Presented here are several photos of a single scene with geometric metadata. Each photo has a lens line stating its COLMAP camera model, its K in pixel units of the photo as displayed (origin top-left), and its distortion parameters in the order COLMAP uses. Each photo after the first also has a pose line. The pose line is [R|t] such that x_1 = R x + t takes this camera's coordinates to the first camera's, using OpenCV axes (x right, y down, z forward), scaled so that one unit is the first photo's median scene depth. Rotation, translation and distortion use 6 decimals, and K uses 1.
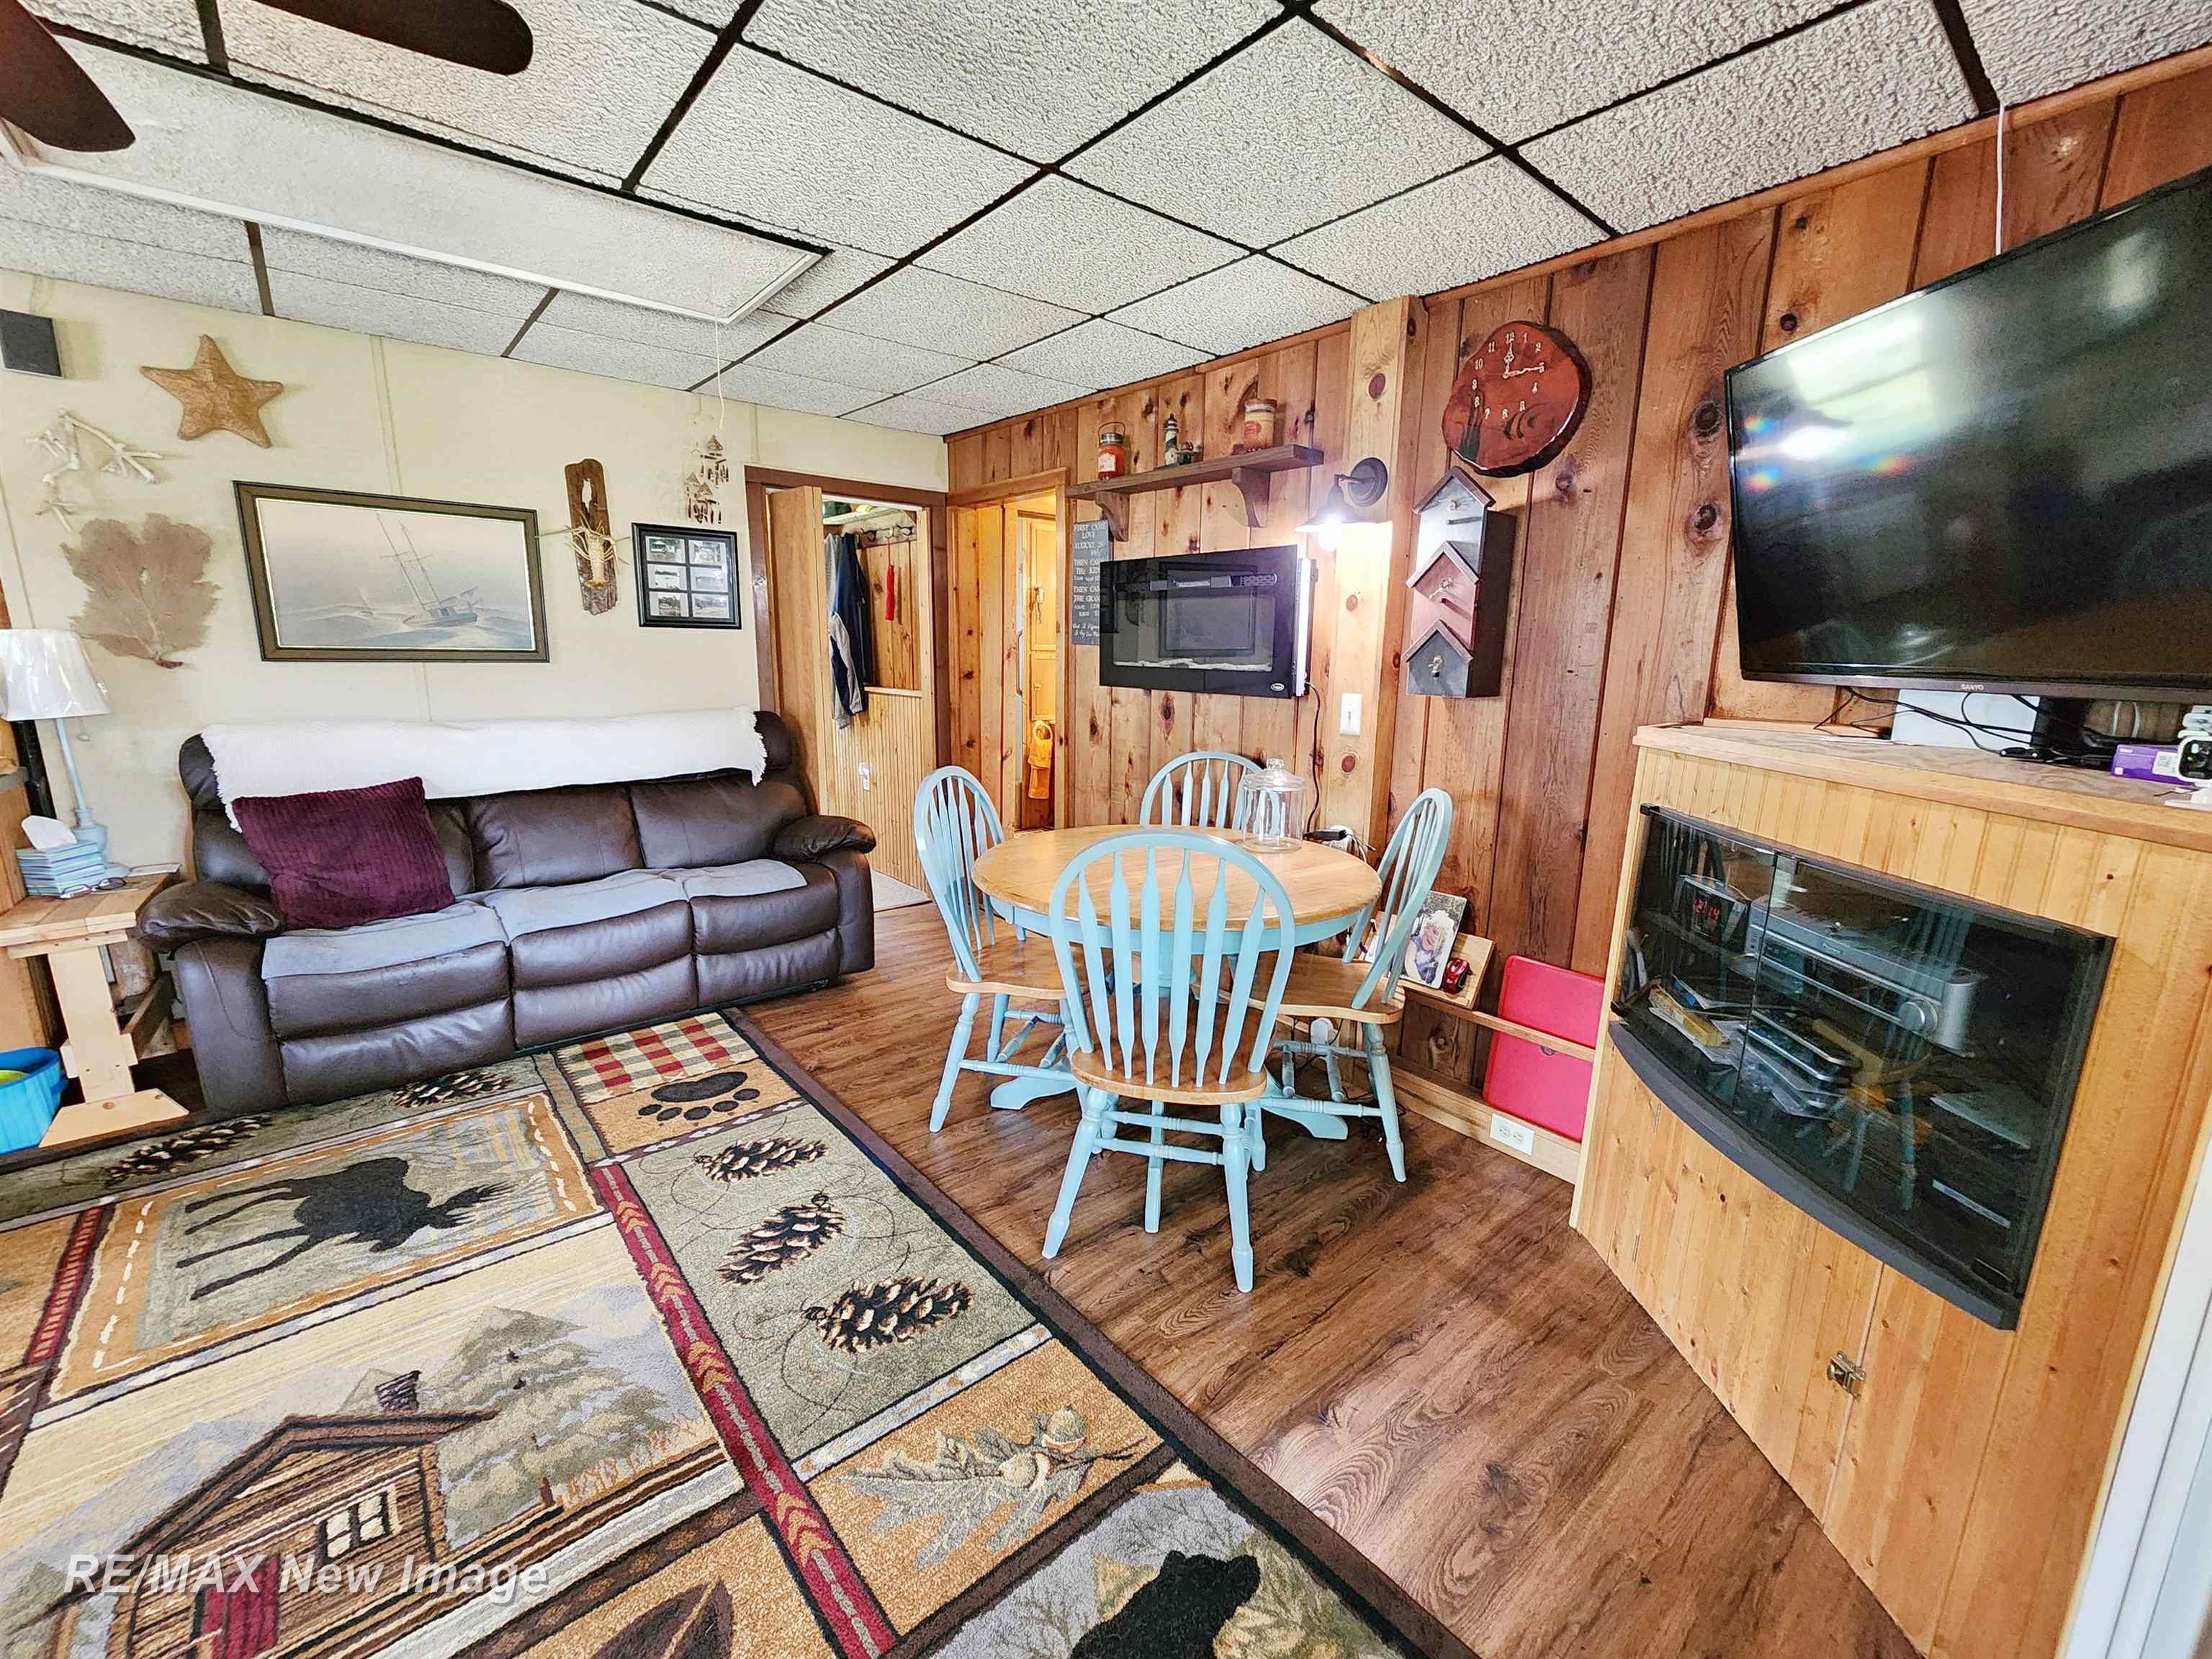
lens RADIAL K [[909.2, 0, 1106.5], [0, 909.2, 834.9], [0, 0, 1]] dist [-0.003149, 0.000898]
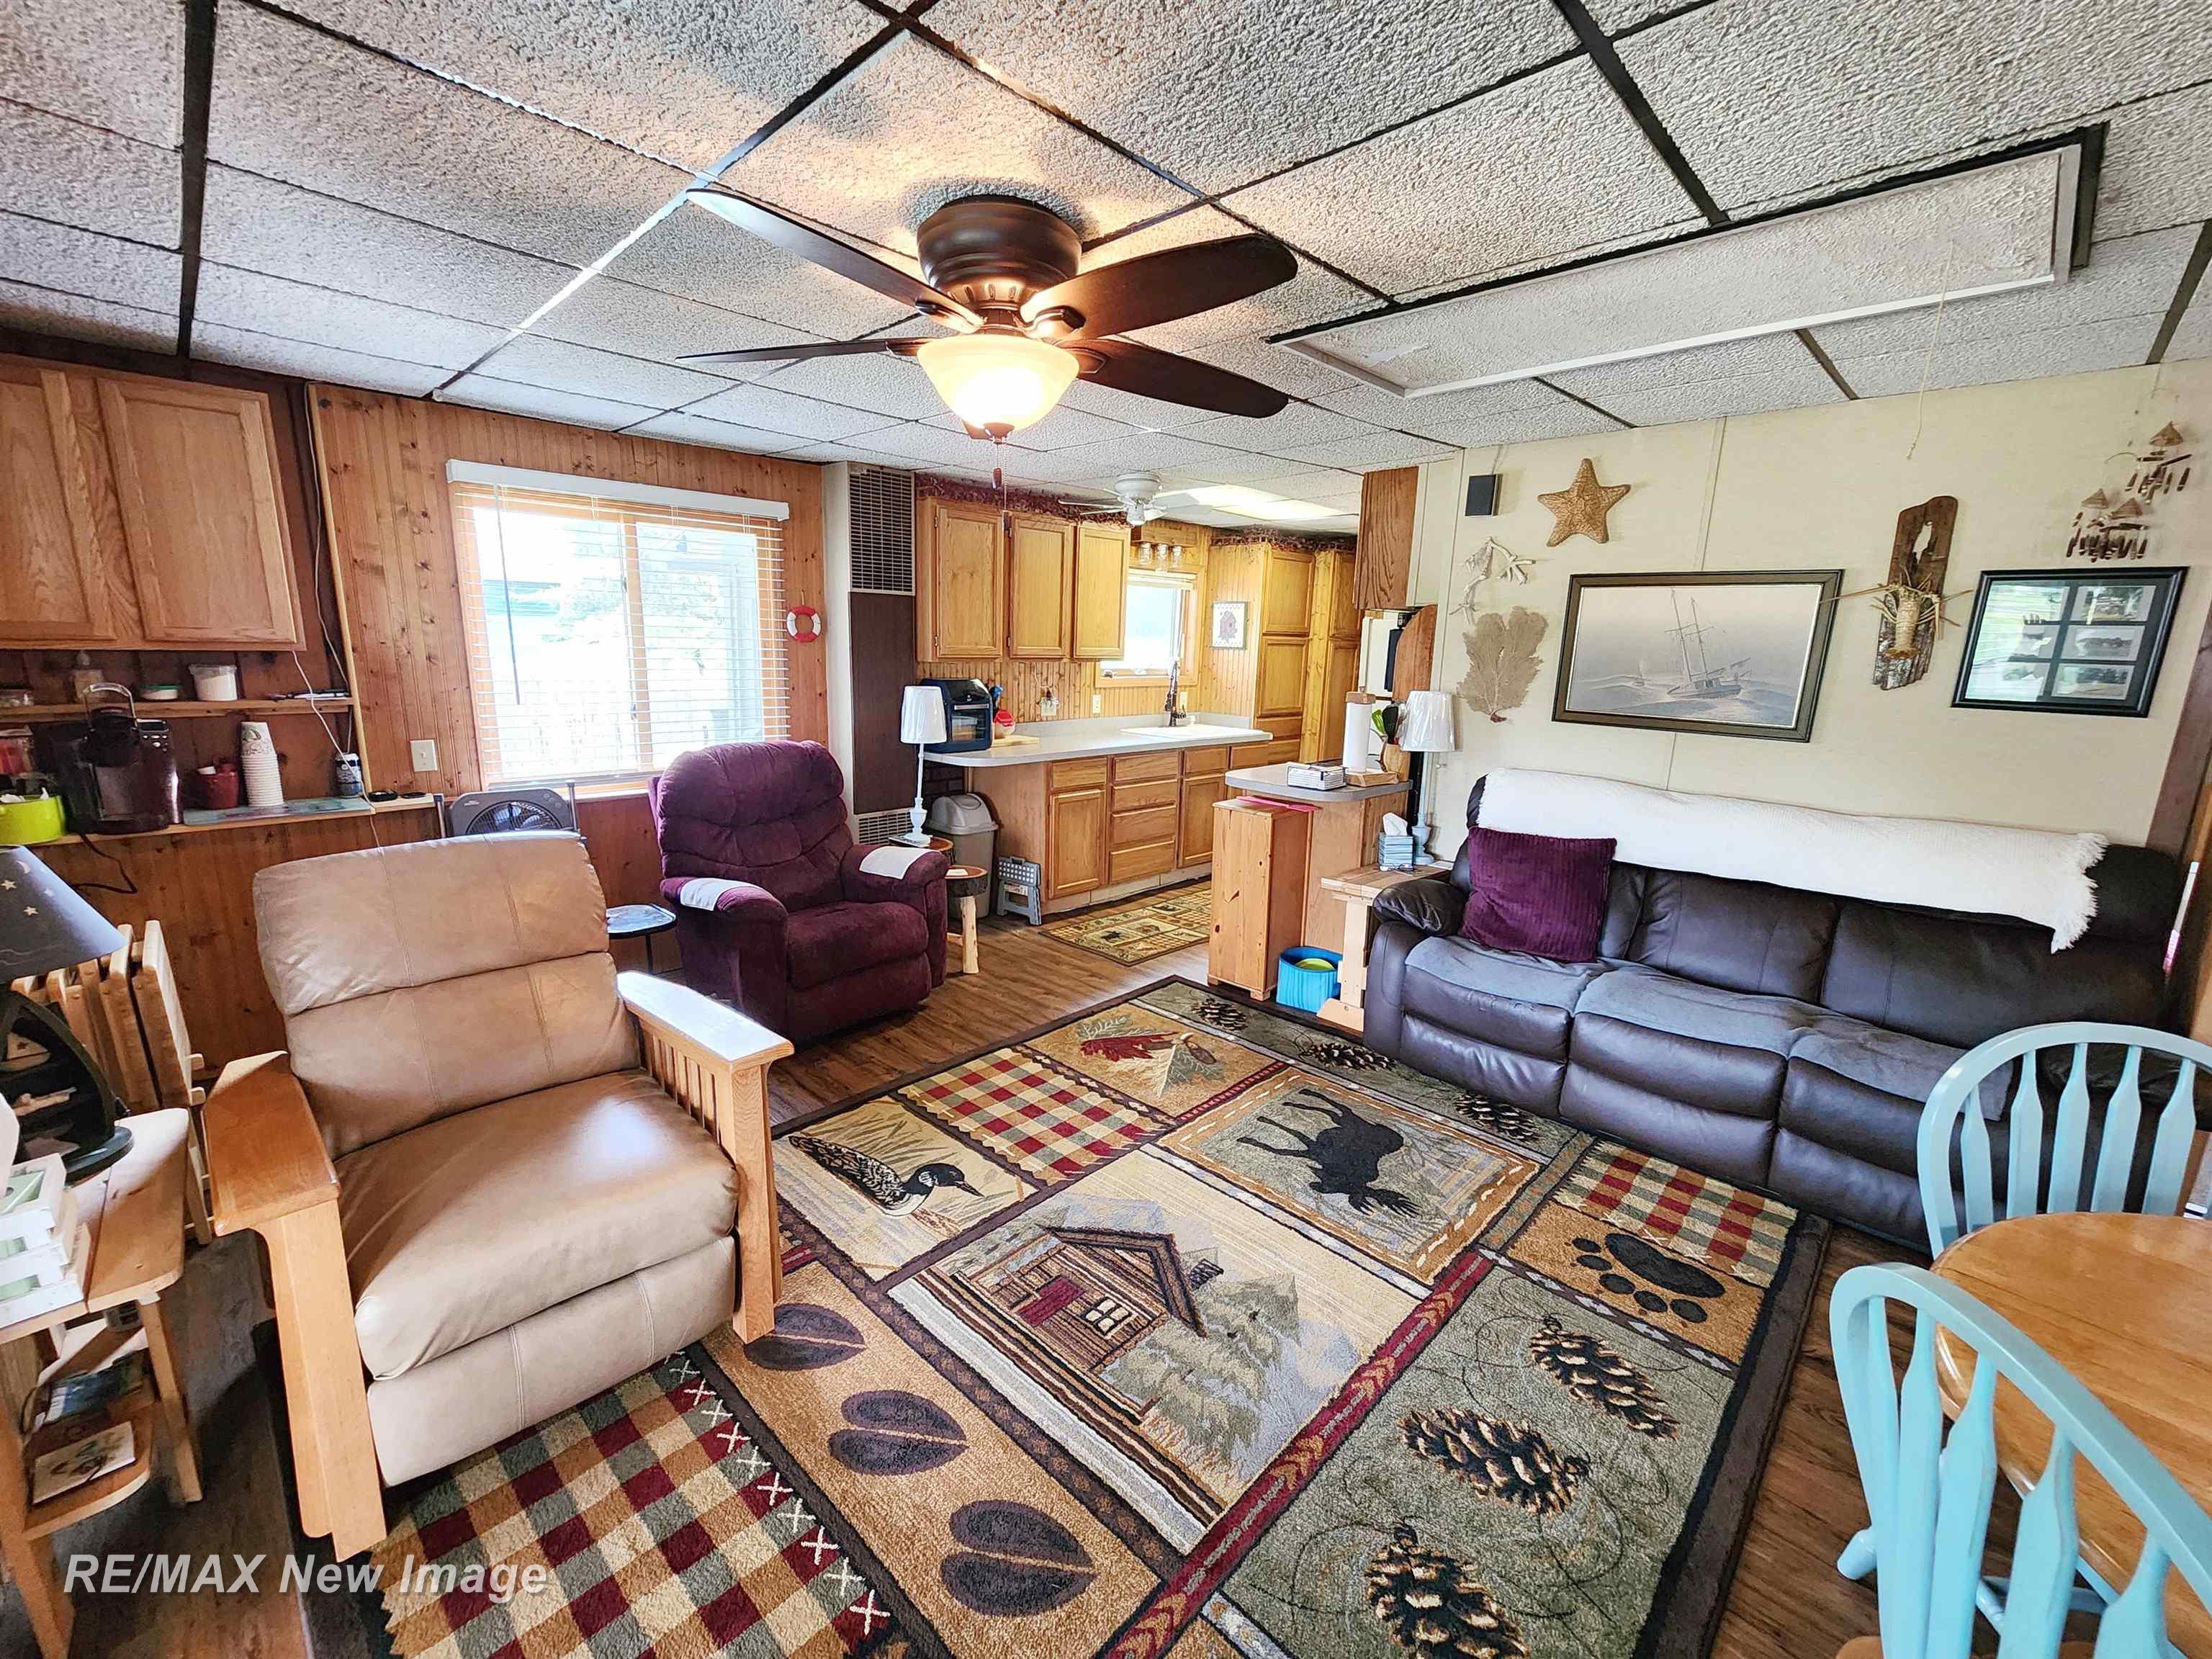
lens RADIAL K [[909.2, 0, 1103.4], [0, 909.2, 830.0], [0, 0, 1]] dist [-0.003149, 0.000898]
pose [[0.096327, 0.189798, -0.977086, 0.279238], [-0.231075, 0.959096, 0.163523, -0.142337], [0.968156, 0.210029, 0.136244, 0.365107]]
